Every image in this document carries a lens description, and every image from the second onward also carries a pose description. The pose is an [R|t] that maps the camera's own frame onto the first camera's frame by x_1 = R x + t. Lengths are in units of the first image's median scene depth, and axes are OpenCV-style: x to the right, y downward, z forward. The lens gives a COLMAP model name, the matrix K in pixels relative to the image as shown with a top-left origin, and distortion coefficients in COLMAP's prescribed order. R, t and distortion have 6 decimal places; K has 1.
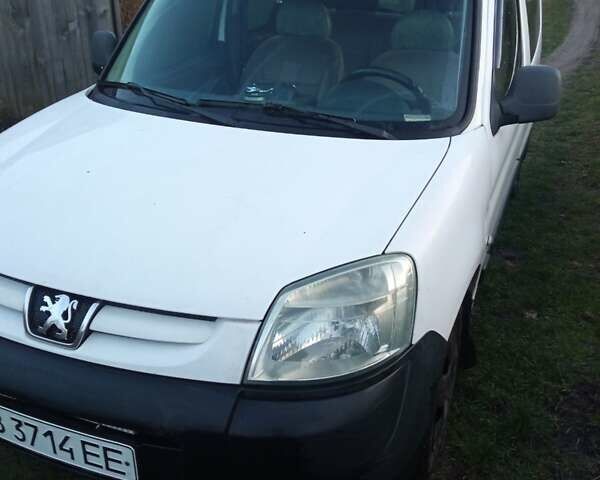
lens RADIAL K [[643.7, 0, 300.0], [0, 643.7, 240.0], [0, 0, 1]] dist [0.109279, -0.244941]
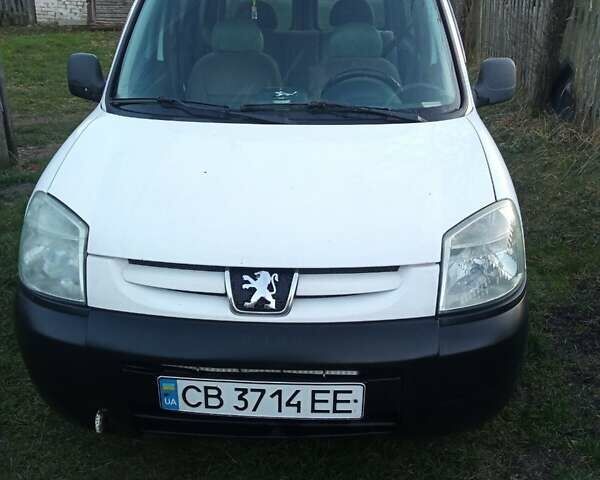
lens RADIAL K [[643.7, 0, 300.0], [0, 643.7, 240.0], [0, 0, 1]] dist [0.109279, -0.244941]
pose [[0.942470, -0.140937, 0.303130, -0.639318], [0.151794, 0.988334, -0.012434, 0.055056], [-0.297842, 0.057732, 0.952868, -0.089256]]
